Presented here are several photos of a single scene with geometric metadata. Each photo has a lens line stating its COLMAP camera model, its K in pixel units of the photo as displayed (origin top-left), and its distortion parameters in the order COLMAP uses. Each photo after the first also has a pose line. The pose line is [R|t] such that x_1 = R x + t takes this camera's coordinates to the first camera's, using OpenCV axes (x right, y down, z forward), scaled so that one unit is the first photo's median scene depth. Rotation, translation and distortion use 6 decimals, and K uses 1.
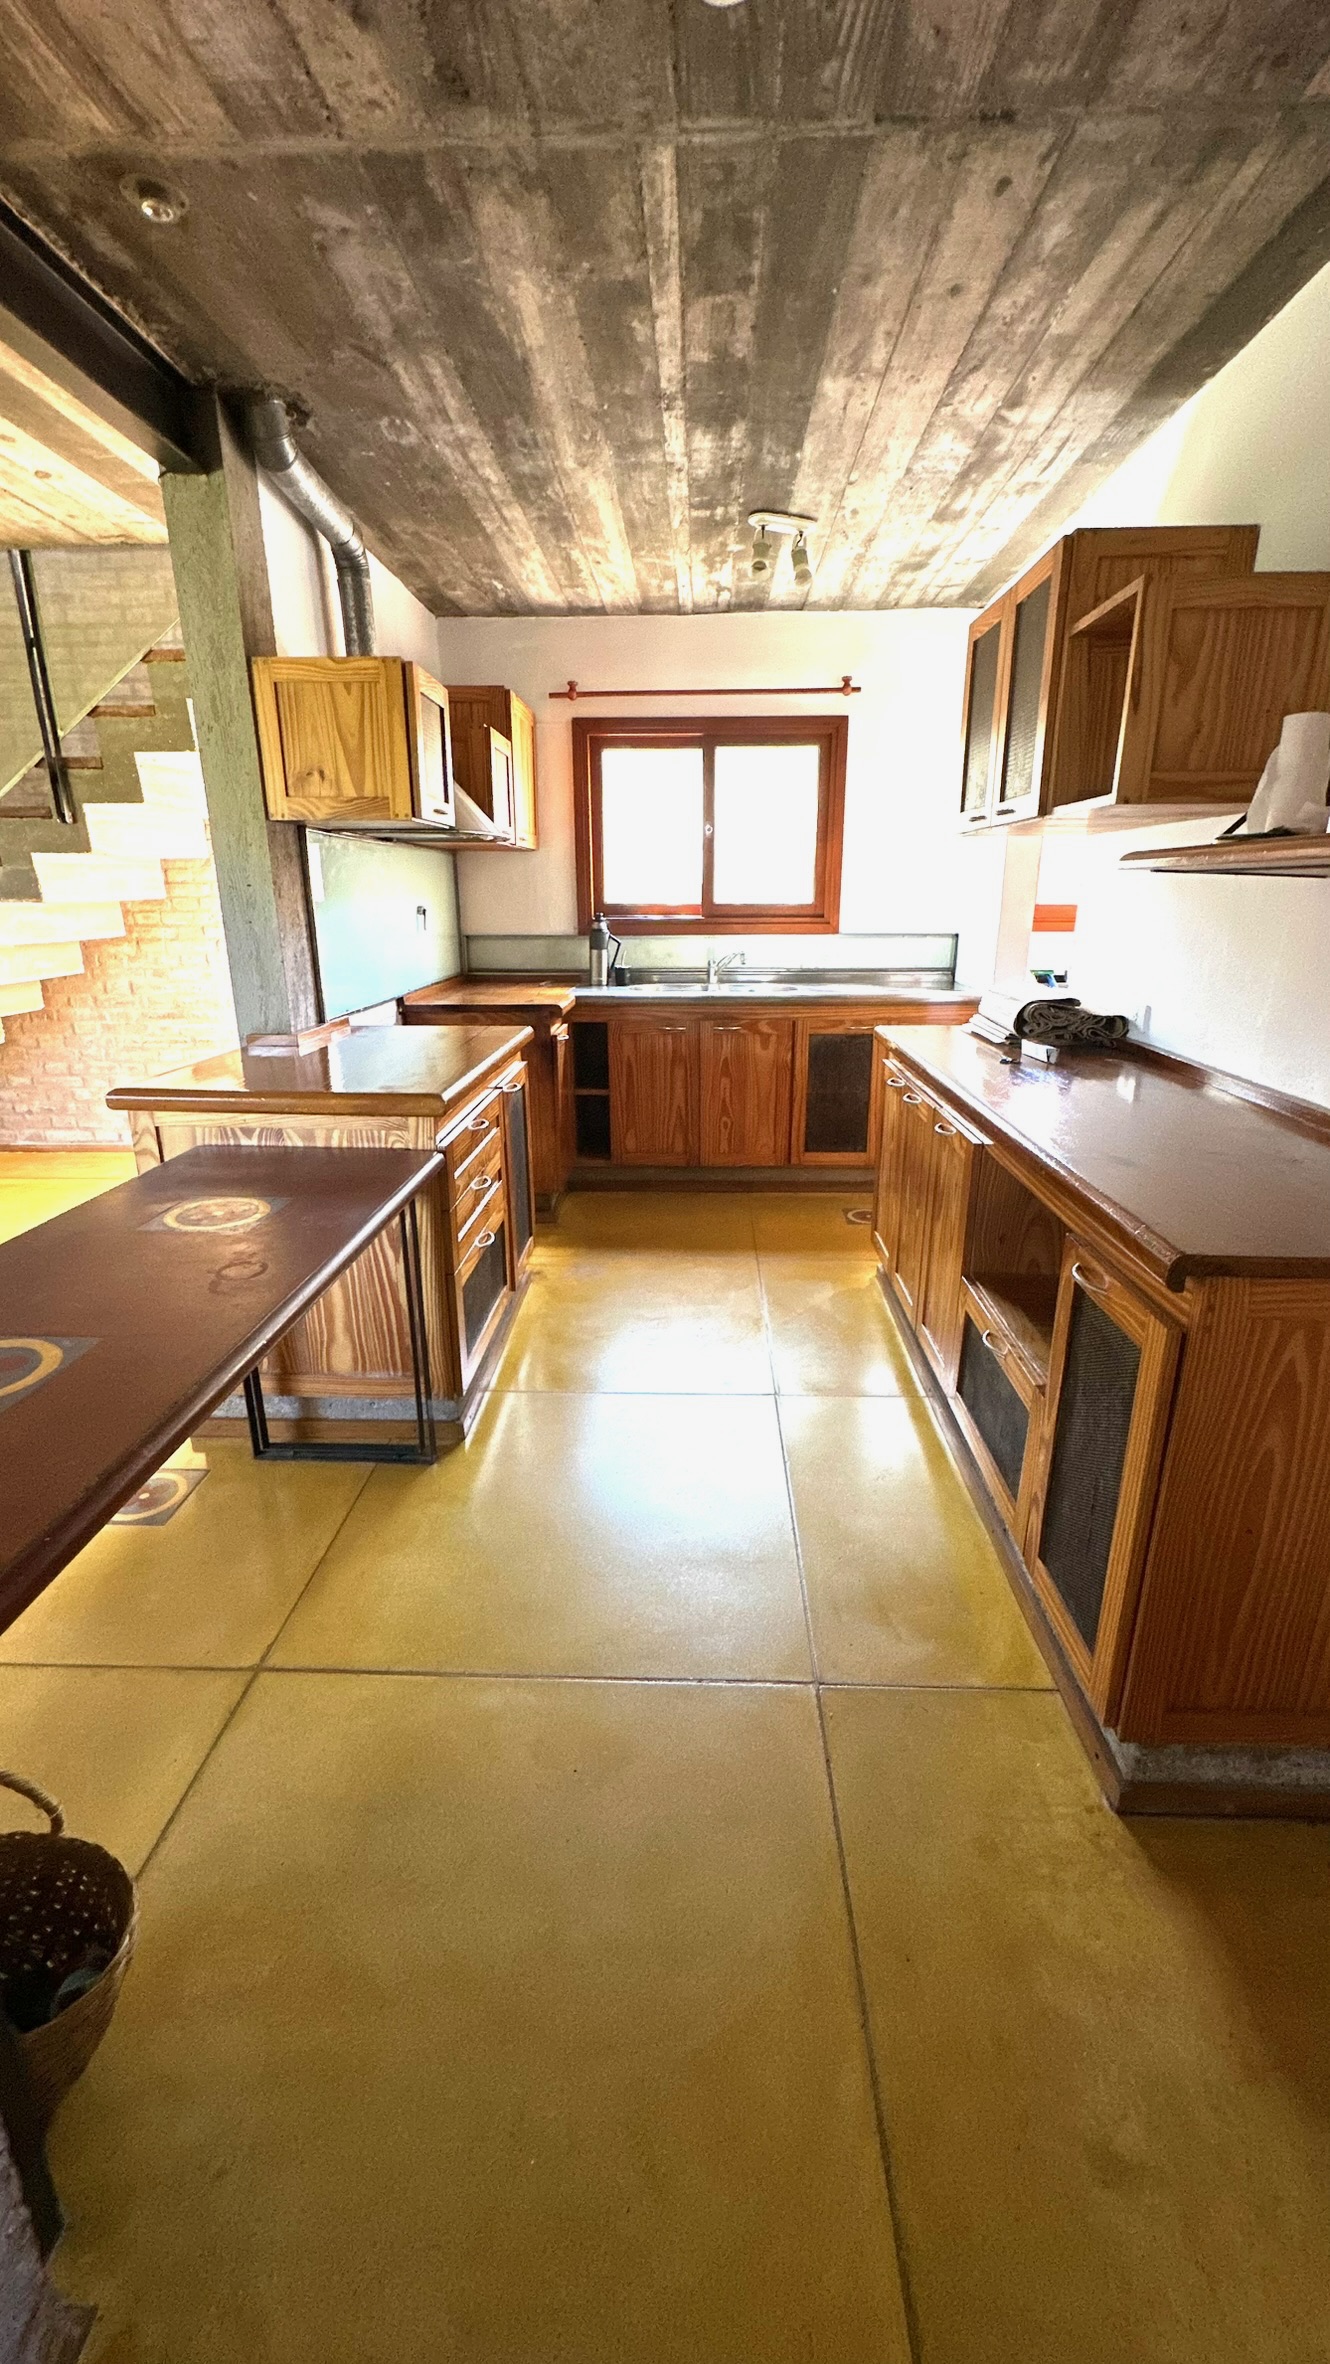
lens RADIAL K [[942.9, 0, 672.1], [0, 942.9, 1180.5], [0, 0, 1]] dist [-0.001798, 0.000017]
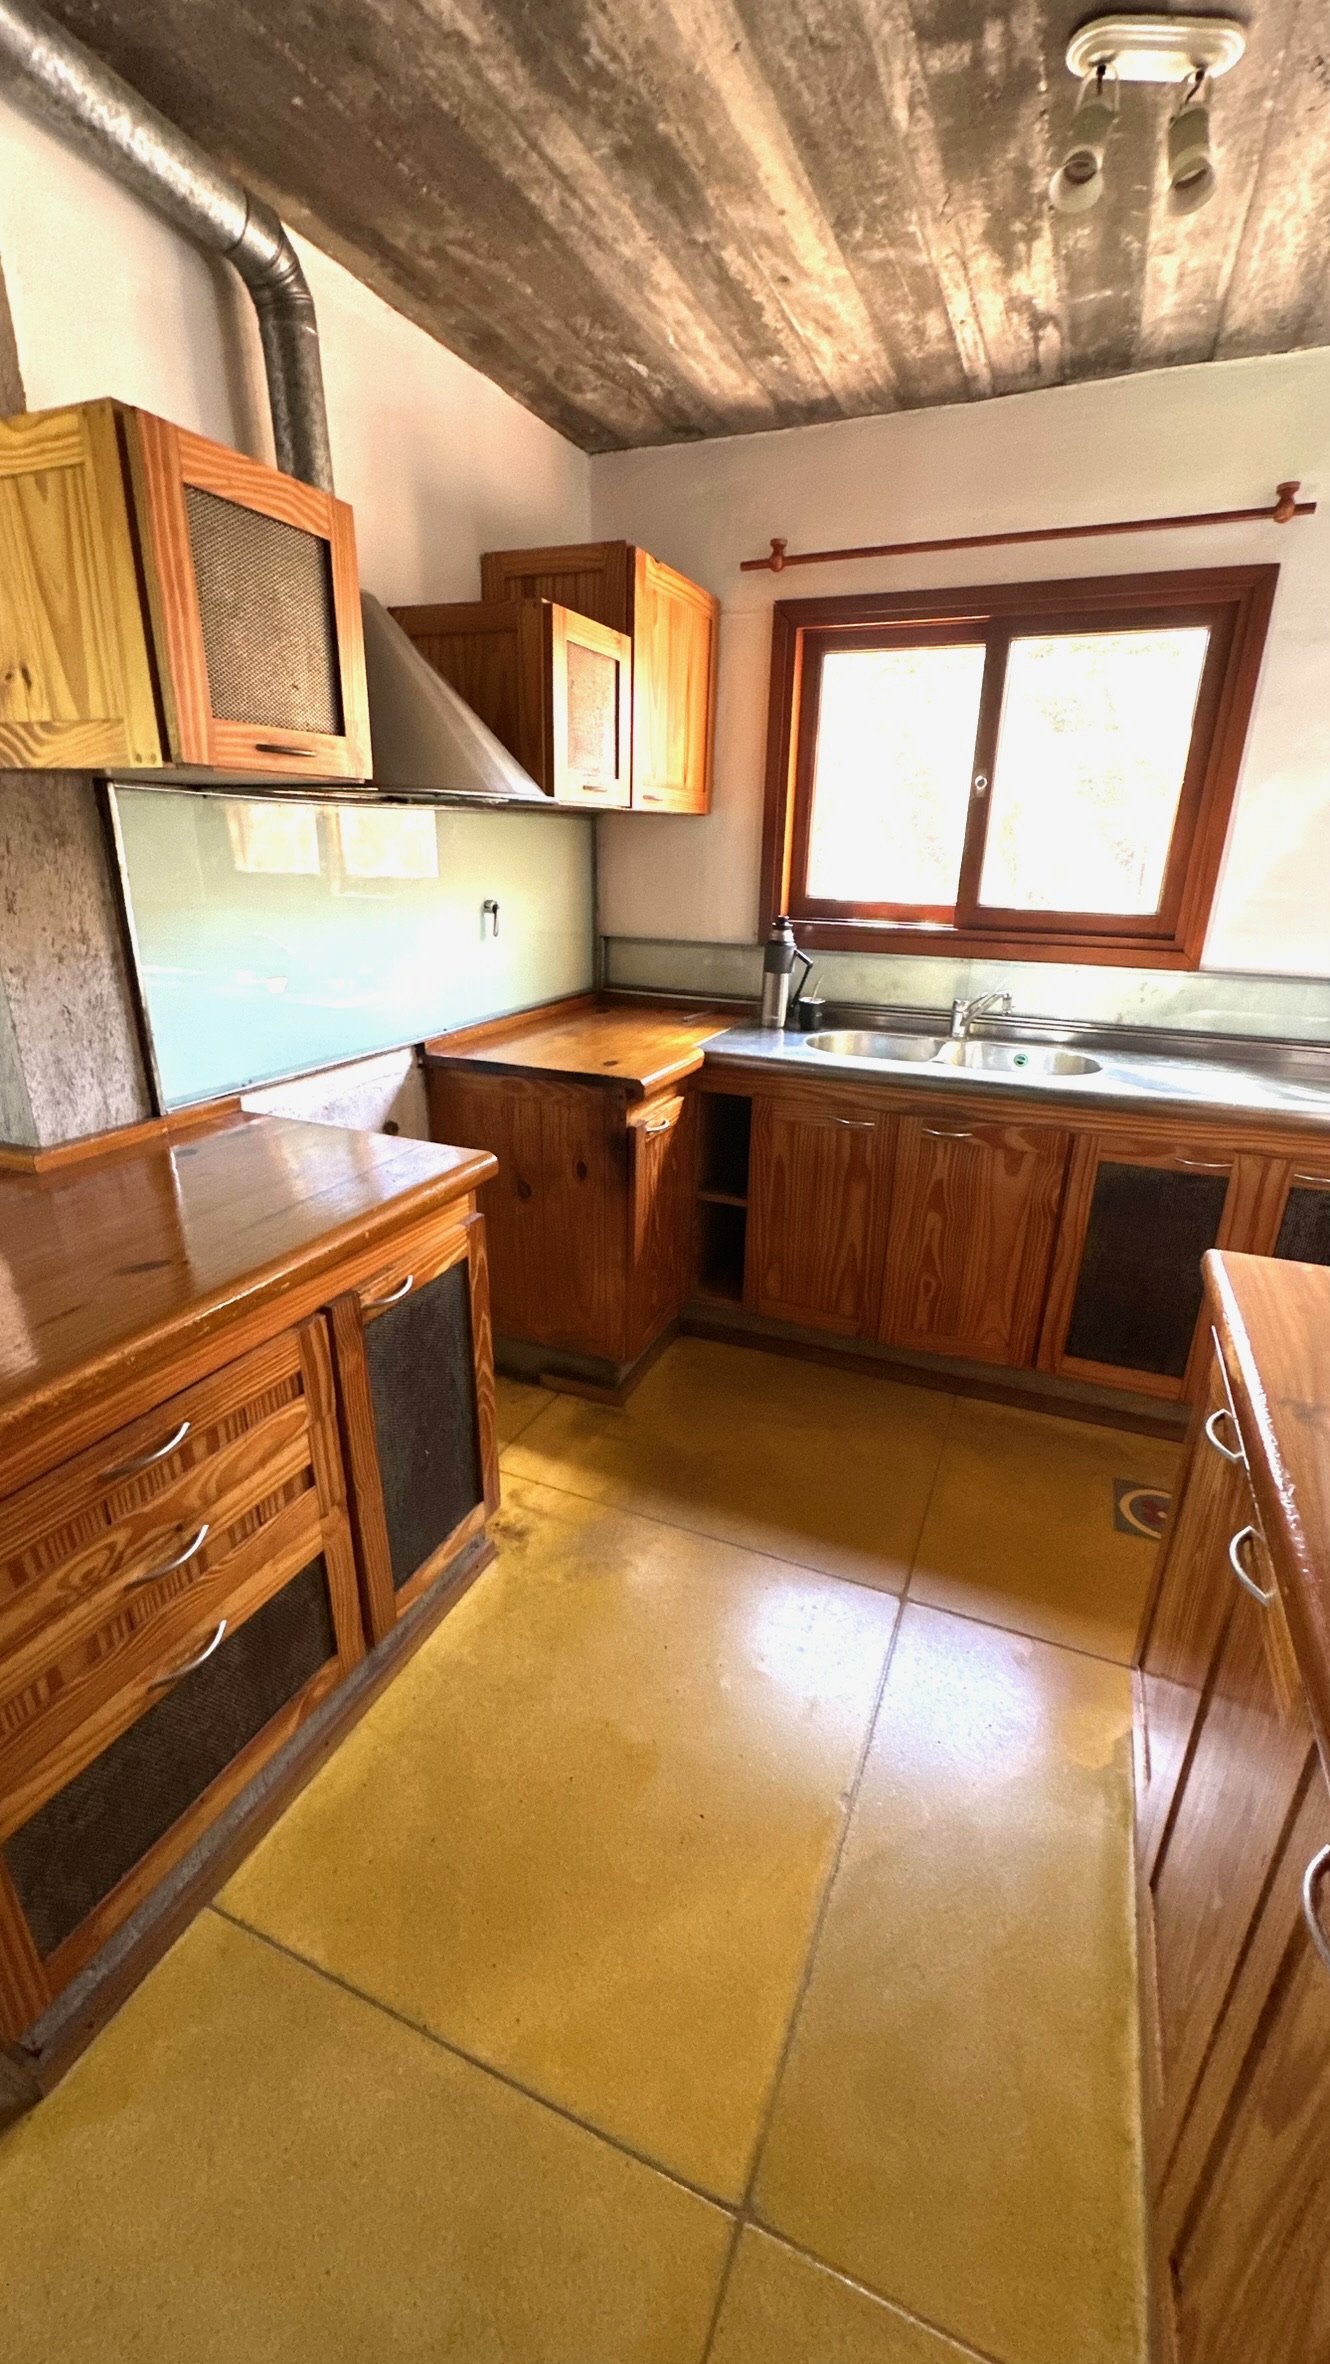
lens RADIAL K [[942.9, 0, 671.8], [0, 942.9, 1180.1], [0, 0, 1]] dist [-0.001798, 0.000017]
pose [[0.931771, 0.142153, -0.334058, 0.095544], [-0.126687, 0.989626, 0.067757, -0.145495], [0.340225, -0.020813, 0.940114, 0.384429]]
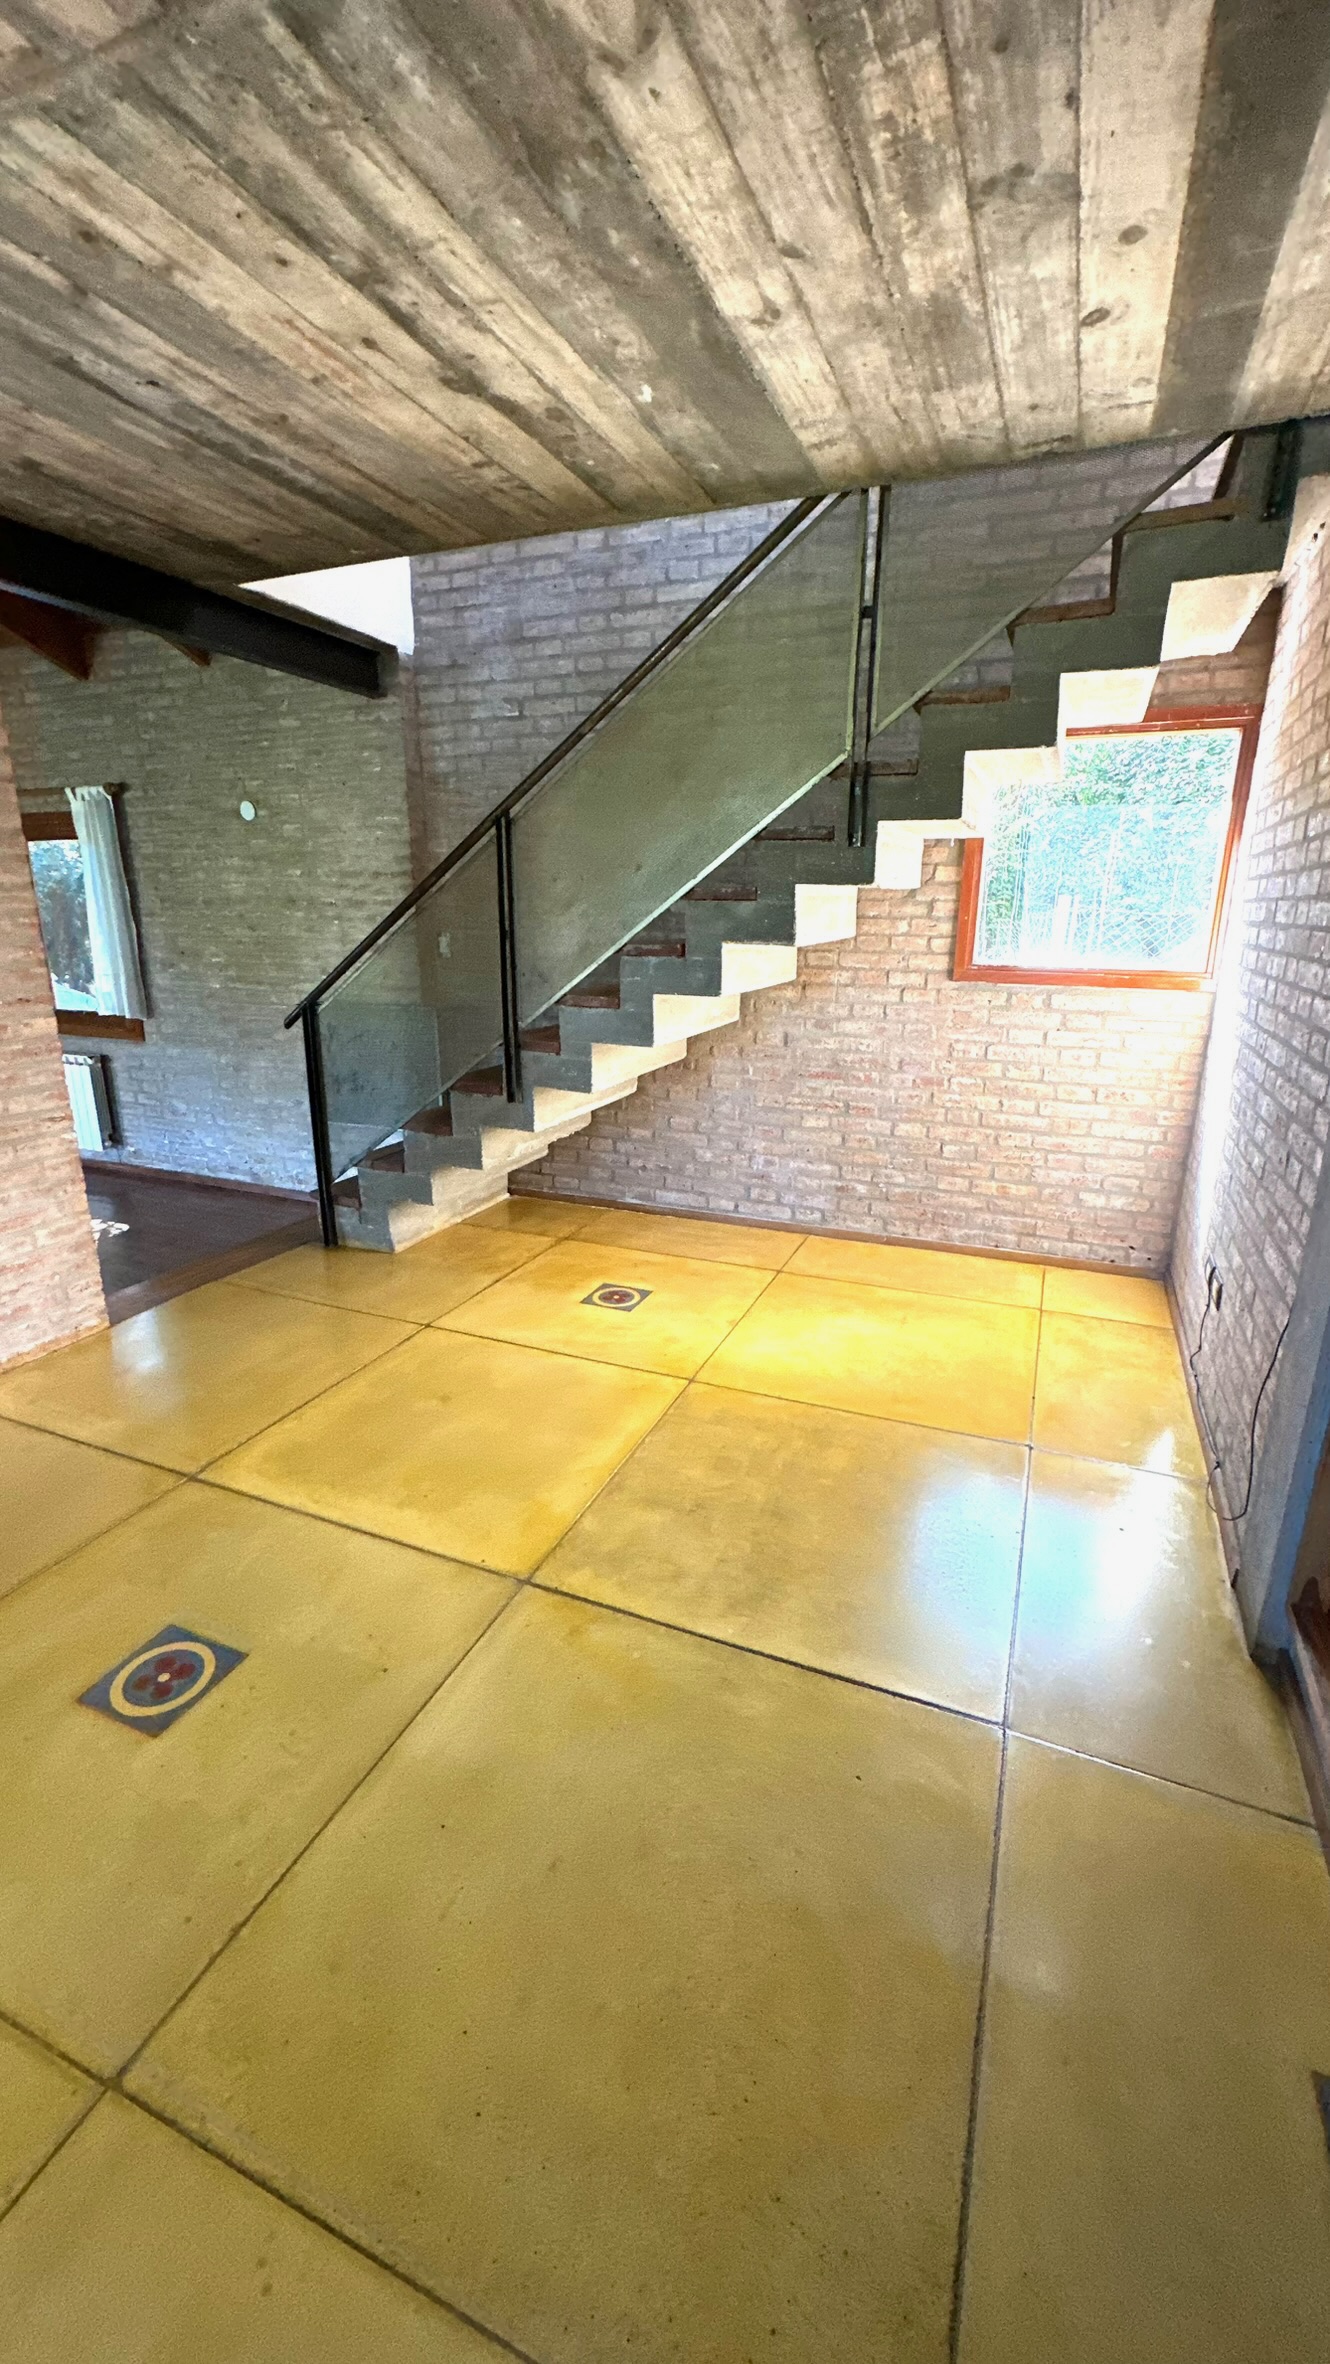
lens RADIAL K [[942.9, 0, 666.8], [0, 942.9, 1179.1], [0, 0, 1]] dist [-0.001798, 0.000017]
pose [[0.935720, 0.109541, -0.335304, -0.436097], [-0.115571, 0.993297, 0.001982, -0.080527], [0.333274, 0.036897, 0.942108, 0.201524]]
